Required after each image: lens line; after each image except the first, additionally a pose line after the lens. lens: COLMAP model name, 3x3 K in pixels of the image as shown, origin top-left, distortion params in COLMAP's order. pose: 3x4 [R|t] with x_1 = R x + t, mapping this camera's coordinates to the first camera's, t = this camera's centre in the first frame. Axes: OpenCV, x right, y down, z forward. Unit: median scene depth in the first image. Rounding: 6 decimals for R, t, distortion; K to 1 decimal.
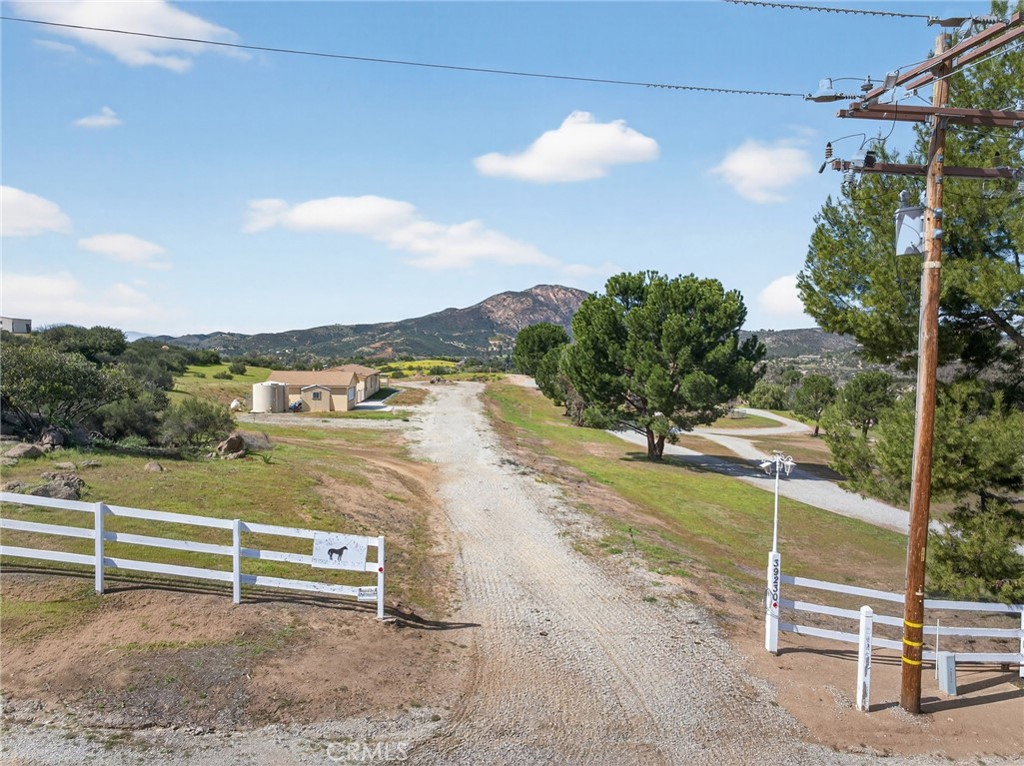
lens RADIAL K [[692.6, 0, 512.3], [0, 692.6, 379.9], [0, 0, 1]] dist [0.003365, -0.013193]
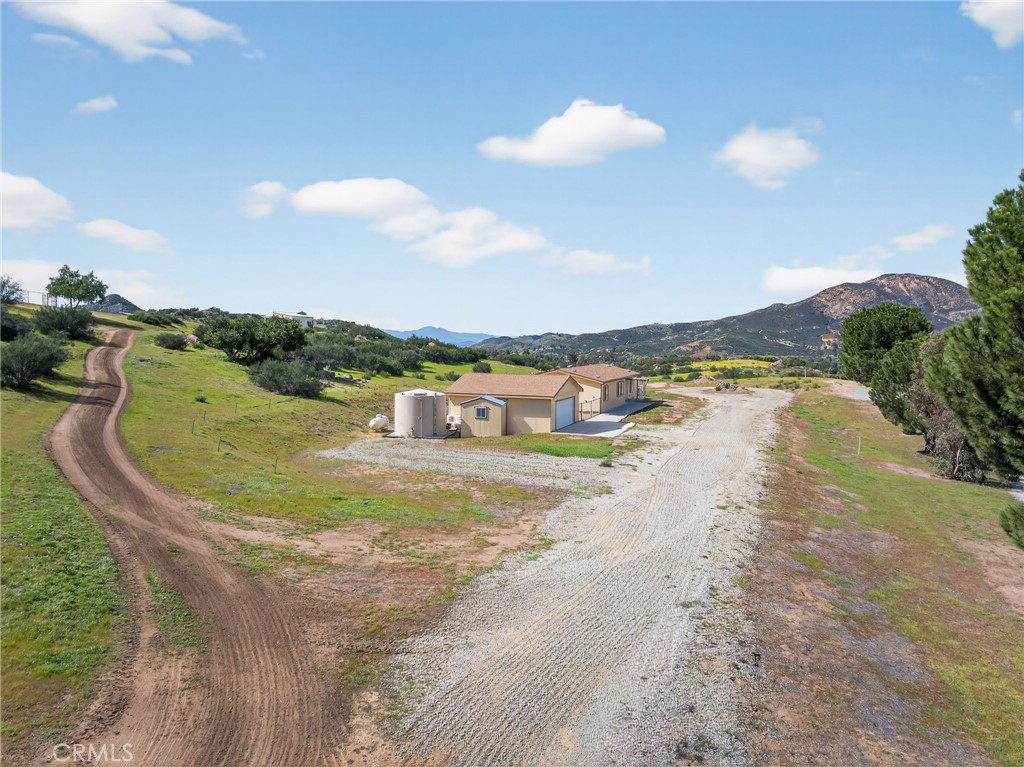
lens RADIAL K [[692.6, 0, 520.1], [0, 692.6, 369.6], [0, 0, 1]] dist [0.003365, -0.013193]
pose [[0.902420, 0.012077, -0.430688, 0.014425], [-0.017909, 0.999795, -0.009490, -0.006935], [0.430484, 0.016277, 0.902451, 0.245364]]
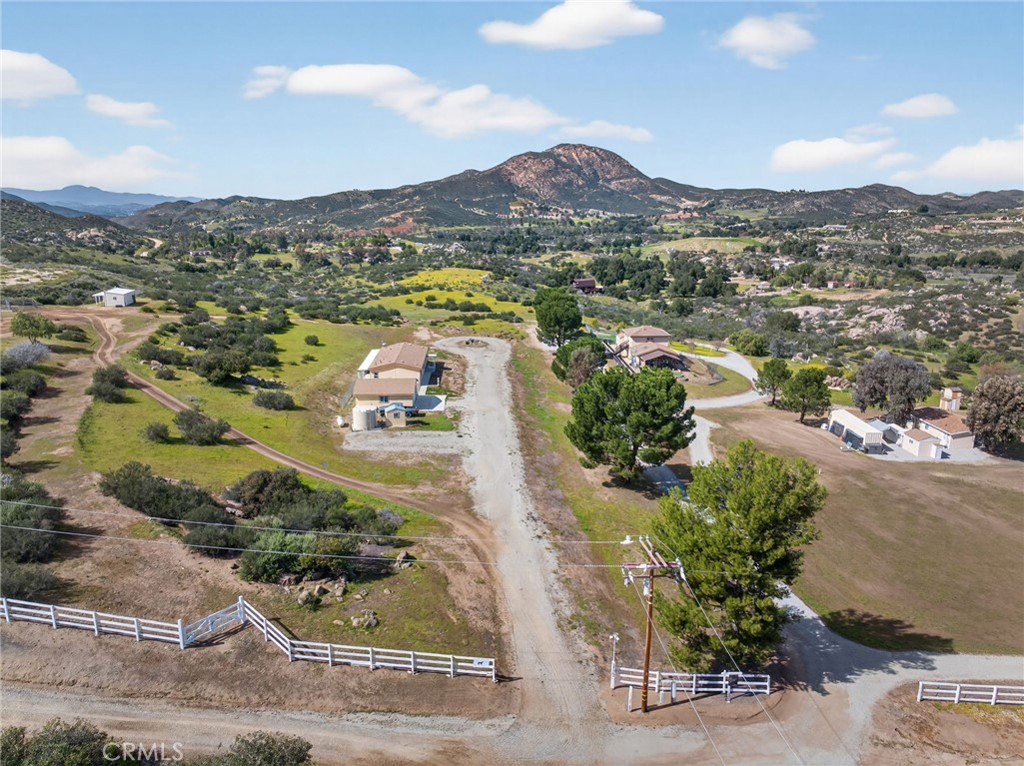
lens RADIAL K [[692.6, 0, 511.5], [0, 692.6, 387.3], [0, 0, 1]] dist [0.003365, -0.013193]
pose [[0.999466, -0.002376, -0.032597, 0.000977], [0.009189, 0.977551, 0.210497, -0.185922], [0.031365, -0.210684, 0.977051, -0.210342]]
